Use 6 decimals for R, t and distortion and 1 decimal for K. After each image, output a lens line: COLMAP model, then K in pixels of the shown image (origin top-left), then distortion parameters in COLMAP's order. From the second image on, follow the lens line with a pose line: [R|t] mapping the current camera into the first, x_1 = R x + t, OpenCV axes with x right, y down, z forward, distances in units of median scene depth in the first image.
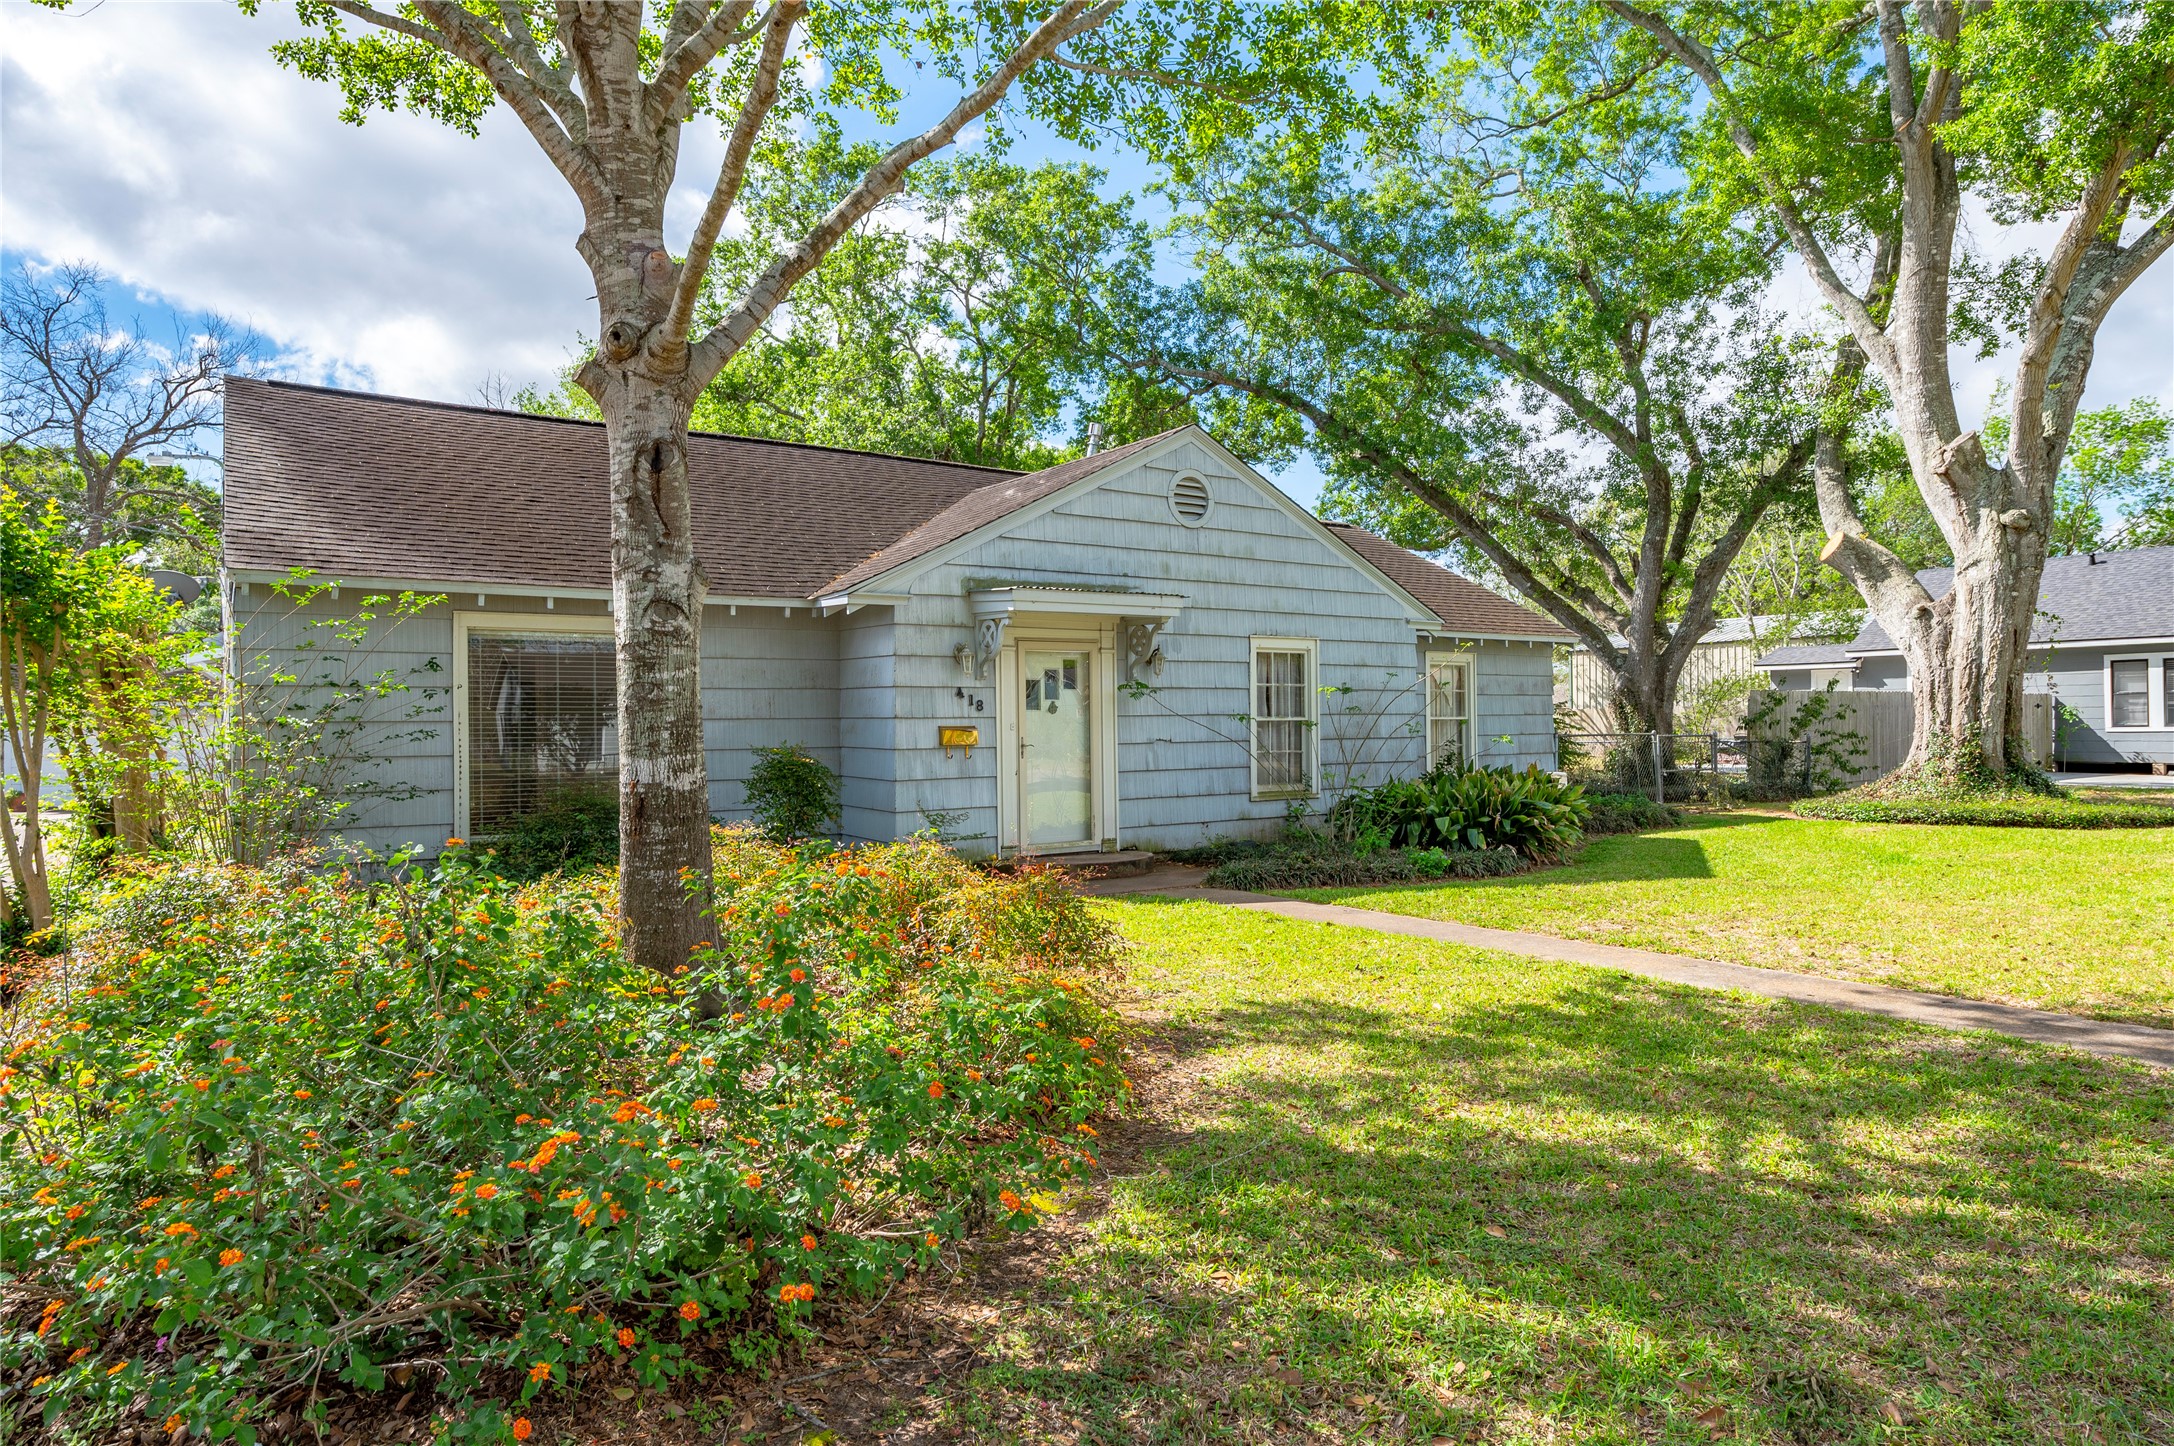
lens RADIAL K [[1278.9, 0, 1086.1], [0, 1278.9, 725.0], [0, 0, 1]] dist [0.001077, 0.000326]
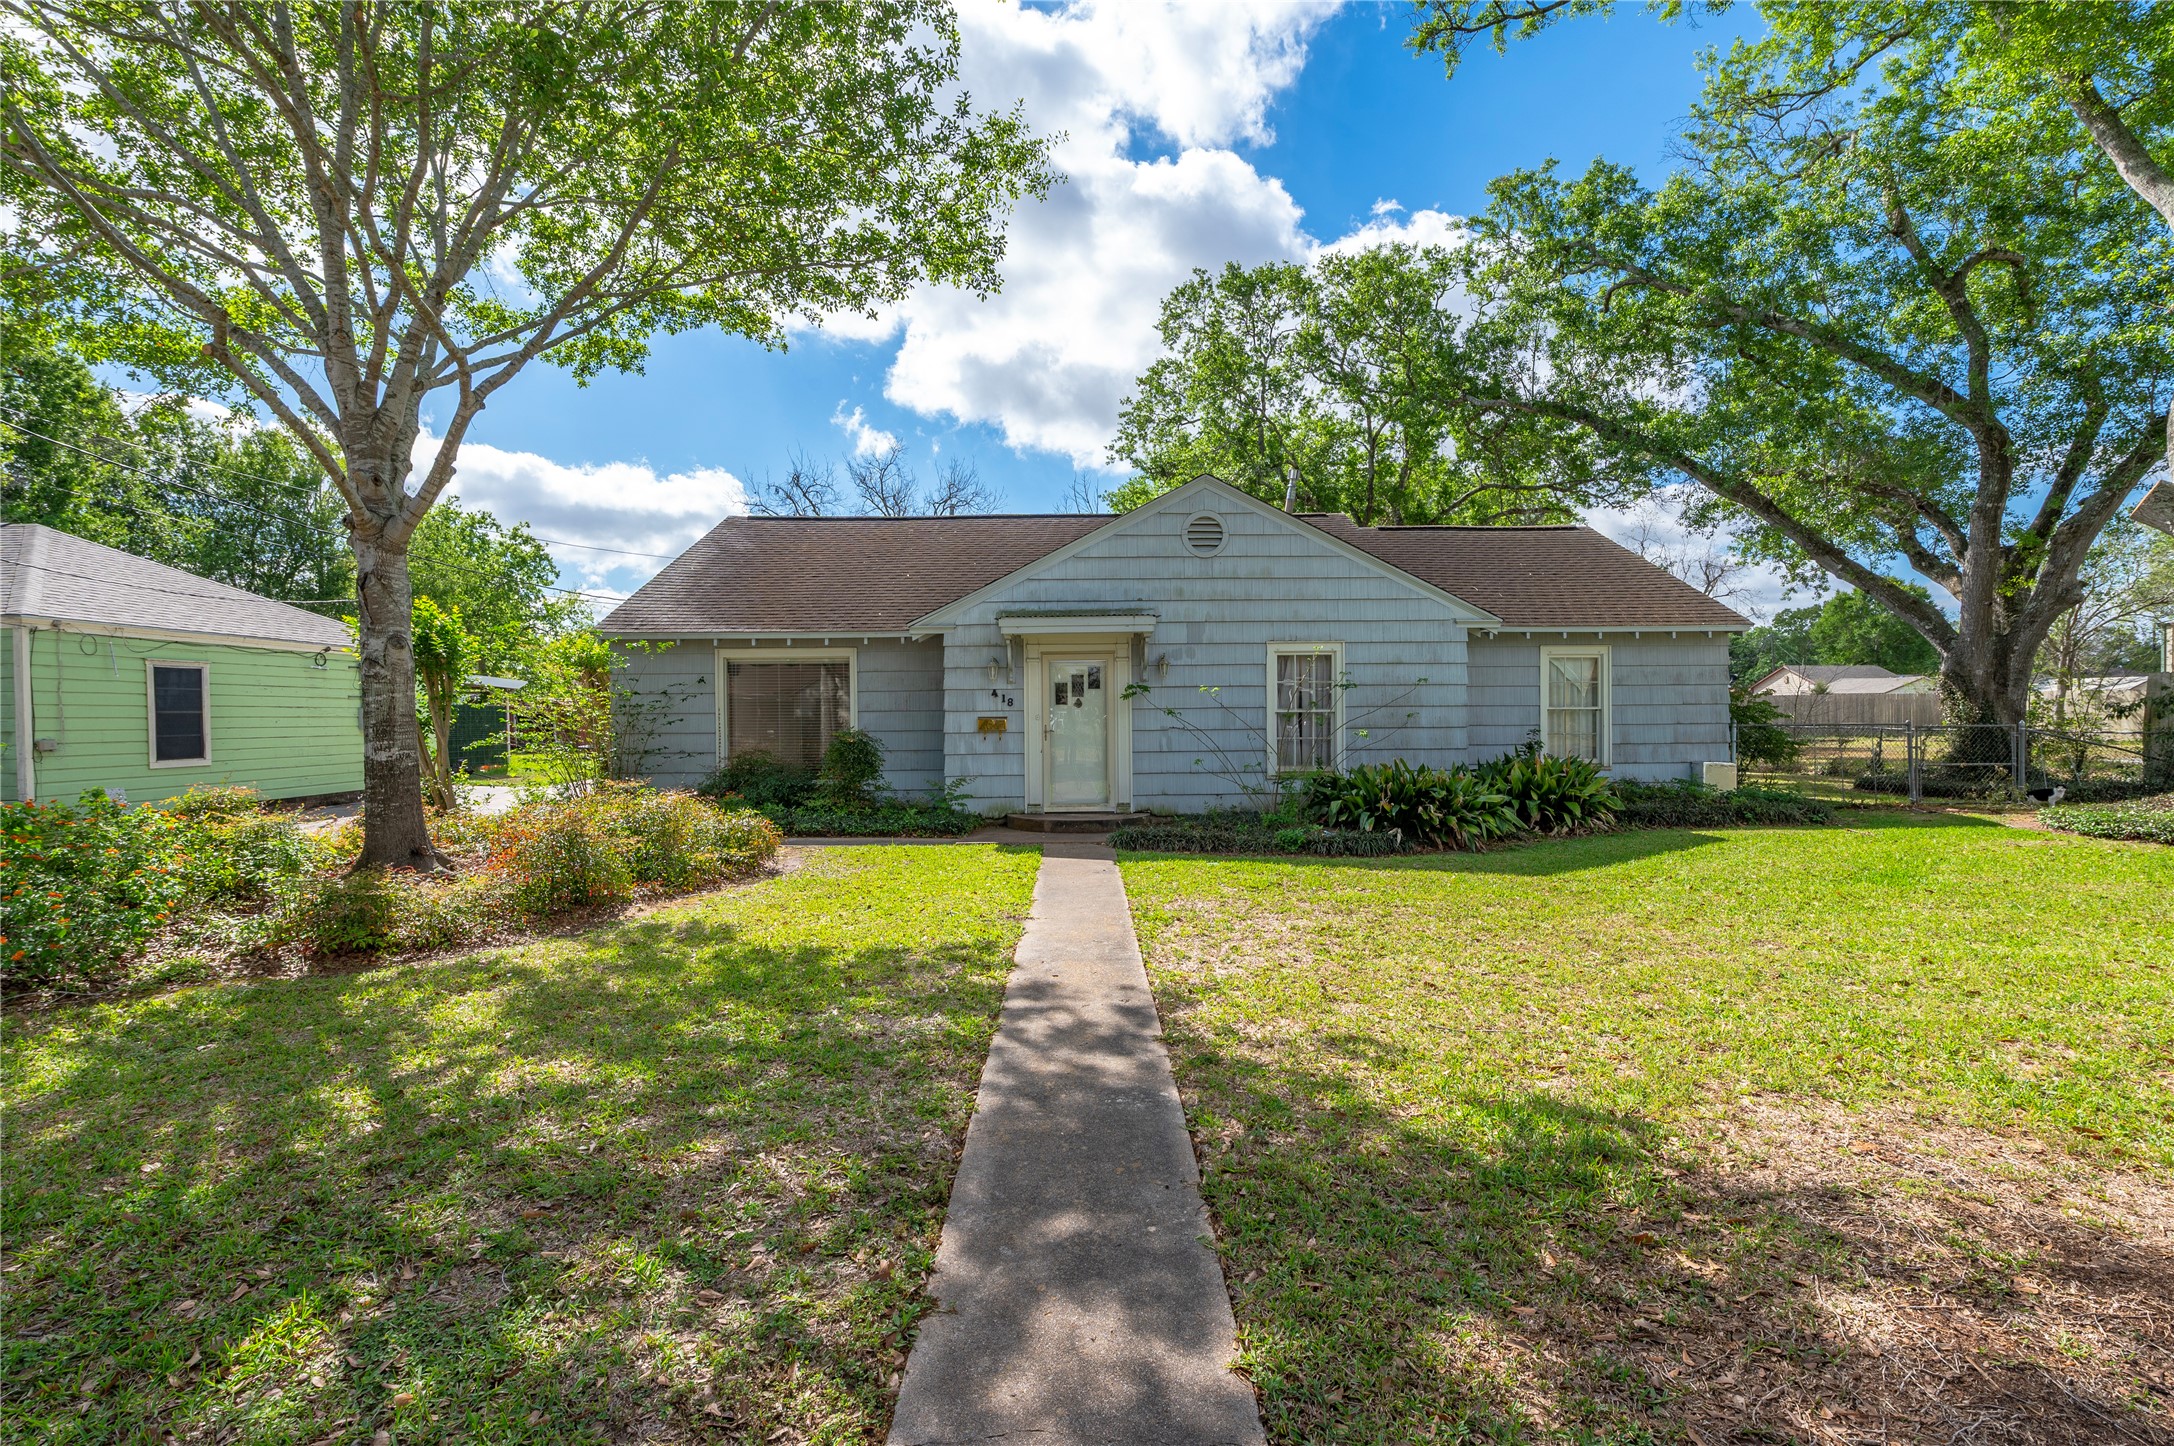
lens RADIAL K [[960.3, 0, 1109.0], [0, 960.3, 719.1], [0, 0, 1]] dist [0.003782, 0.000053]
pose [[0.834908, 0.007356, -0.550340, 0.544702], [0.001043, 0.999888, 0.014947, -0.011810], [0.550388, -0.013053, 0.834807, 0.176349]]
